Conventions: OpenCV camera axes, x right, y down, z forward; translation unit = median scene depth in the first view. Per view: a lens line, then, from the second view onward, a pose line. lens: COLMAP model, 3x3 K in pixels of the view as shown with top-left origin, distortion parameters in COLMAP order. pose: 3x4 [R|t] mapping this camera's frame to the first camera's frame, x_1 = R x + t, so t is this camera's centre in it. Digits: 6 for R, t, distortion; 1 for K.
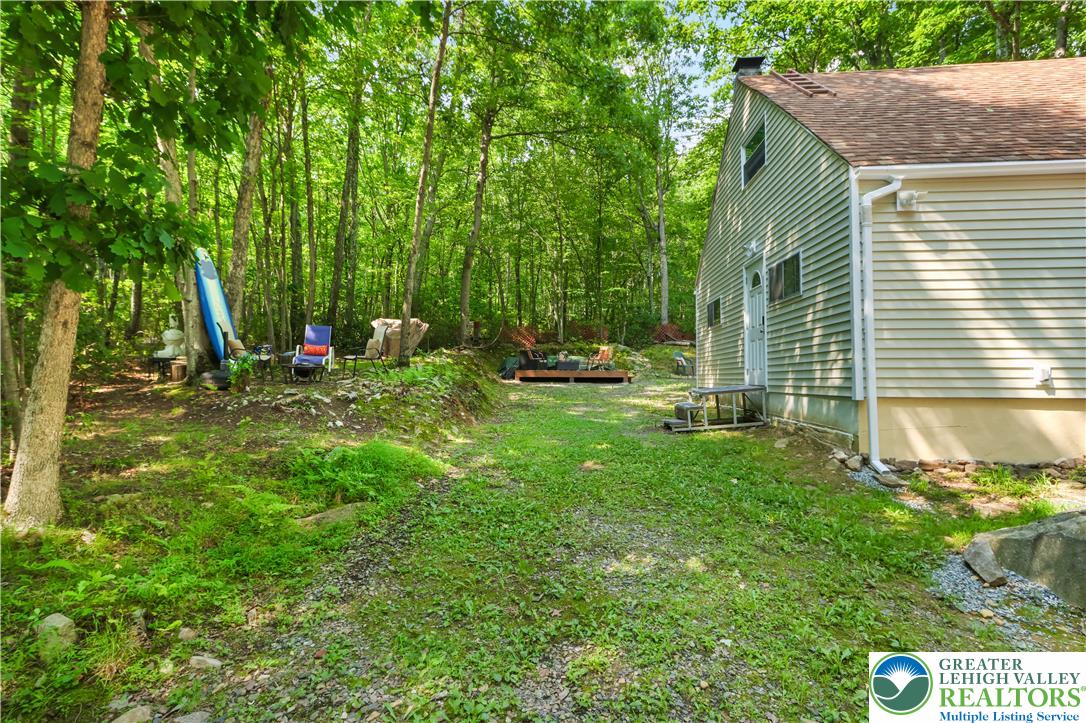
lens RADIAL K [[516.9, 0, 543.7], [0, 516.9, 362.0], [0, 0, 1]] dist [0.000663, 0.000049]
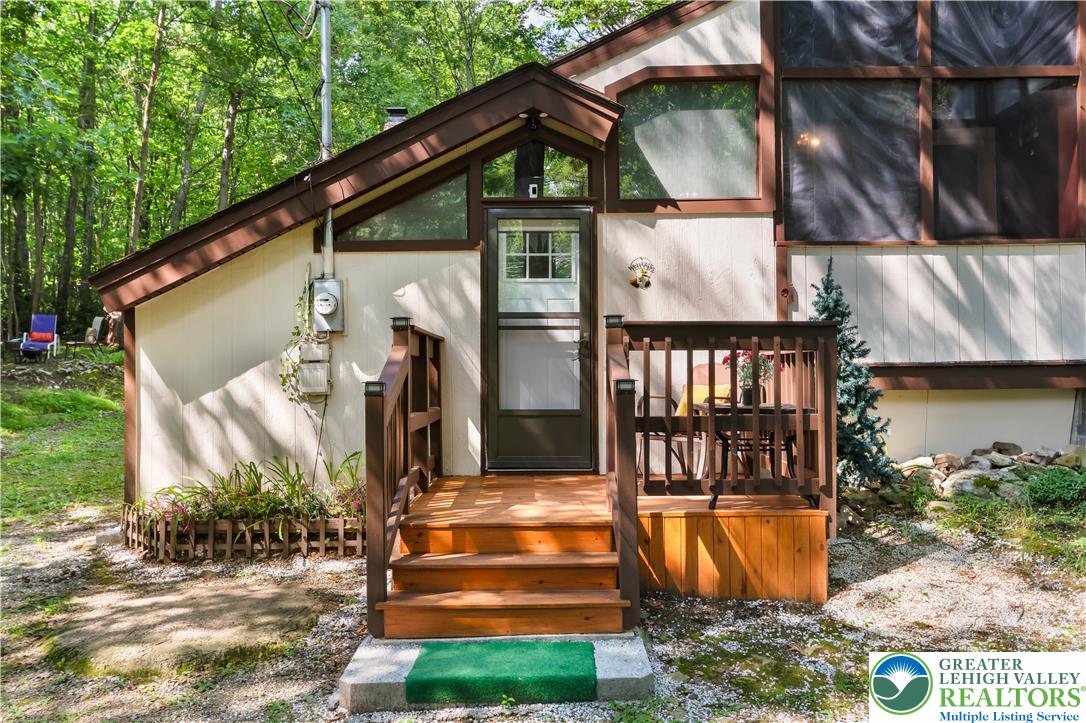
lens RADIAL K [[858.2, 0, 542.5], [0, 858.2, 367.2], [0, 0, 1]] dist [0.001075, 0.000113]
pose [[0.994545, -0.006865, 0.104082, 0.625146], [0.005304, 0.999869, 0.015269, 0.027679], [-0.104173, -0.014634, 0.994452, -1.356156]]
